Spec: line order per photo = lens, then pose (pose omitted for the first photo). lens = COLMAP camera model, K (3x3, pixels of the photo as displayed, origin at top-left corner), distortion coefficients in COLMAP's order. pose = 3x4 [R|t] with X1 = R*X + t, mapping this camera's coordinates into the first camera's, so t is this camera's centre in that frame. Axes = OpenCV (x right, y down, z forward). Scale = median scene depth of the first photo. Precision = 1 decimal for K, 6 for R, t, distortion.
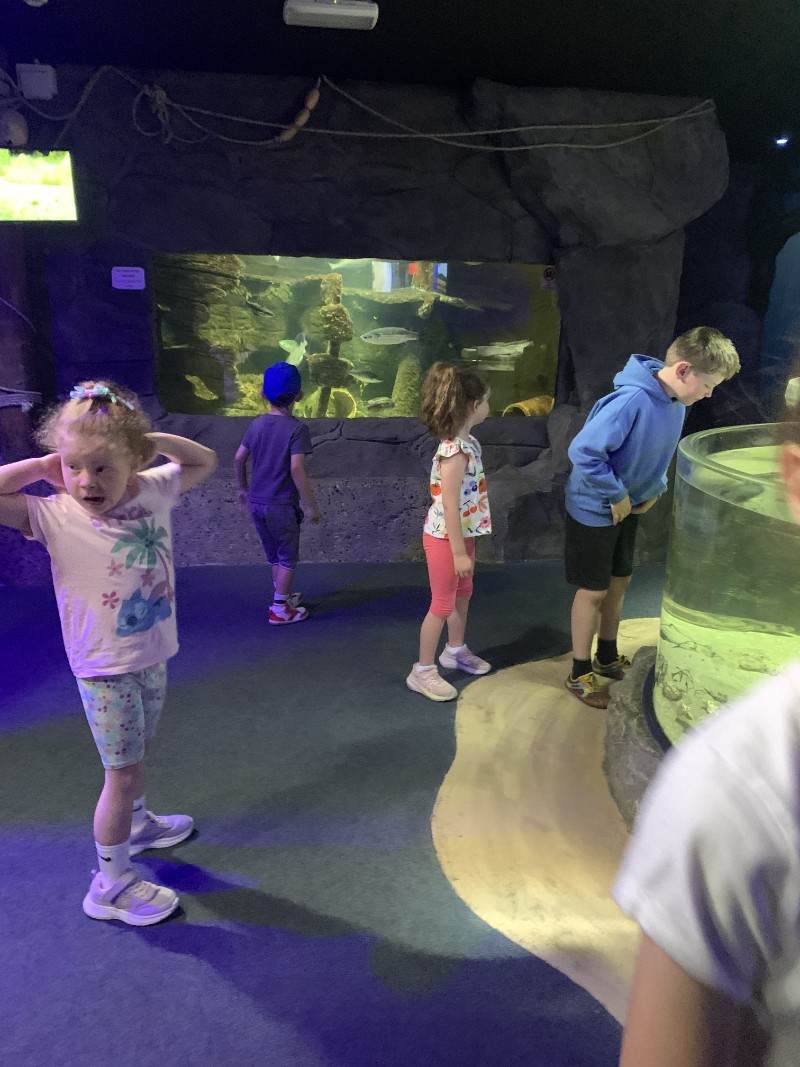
lens RADIAL K [[819.6, 0, 400.0], [0, 819.6, 533.5], [0, 0, 1]] dist [0.050534, -0.069145]
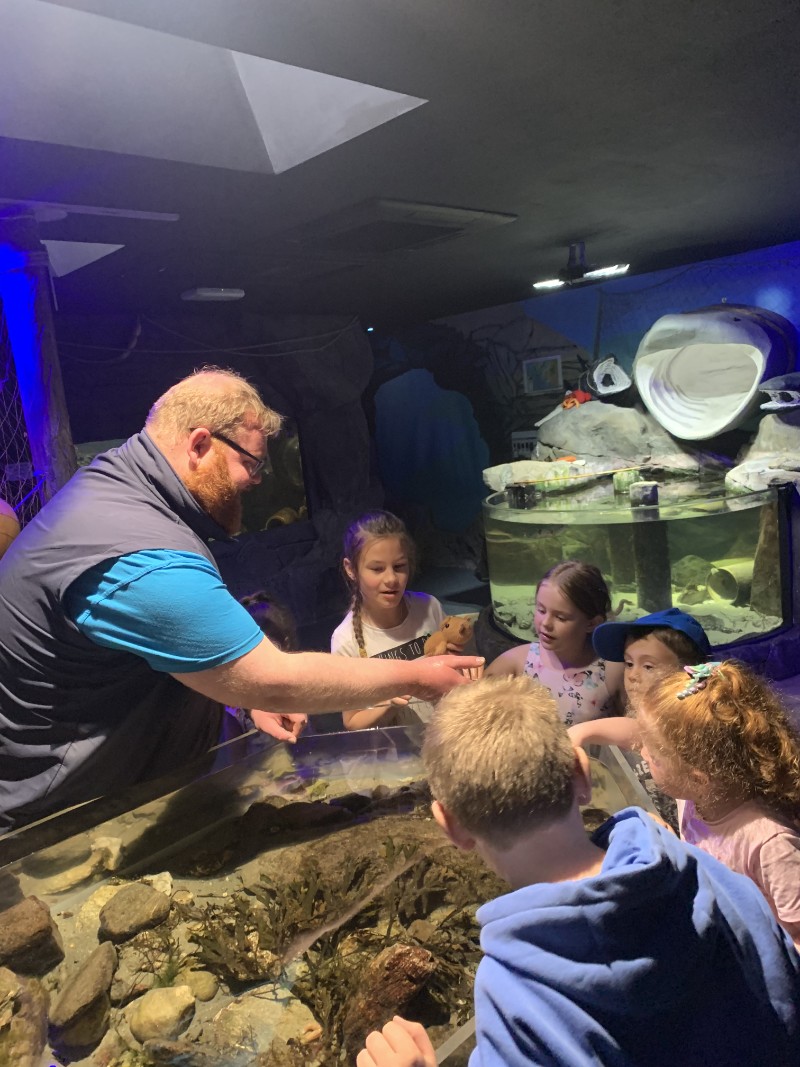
lens RADIAL K [[819.6, 0, 400.0], [0, 819.6, 533.5], [0, 0, 1]] dist [0.050534, -0.069145]
pose [[0.789247, -0.193806, 0.582691, -0.583249], [0.269232, 0.962038, -0.044692, -0.009513], [-0.551909, 0.192152, 0.811464, -0.289952]]
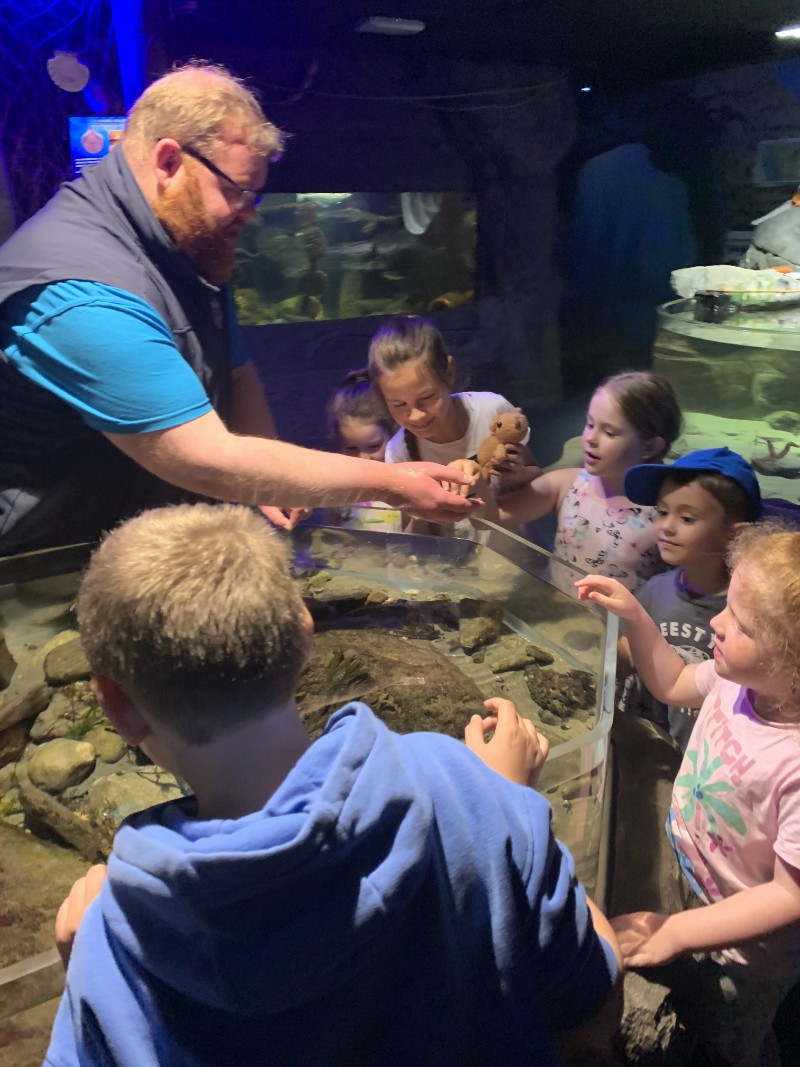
lens RADIAL K [[789.2, 0, 400.0], [0, 789.2, 533.5], [0, 0, 1]] dist [0.042413, -0.059109]
pose [[0.934345, -0.164806, 0.315973, -0.452669], [0.121353, 0.980791, 0.152717, 0.014531], [-0.335072, -0.104346, 0.936397, -0.262570]]
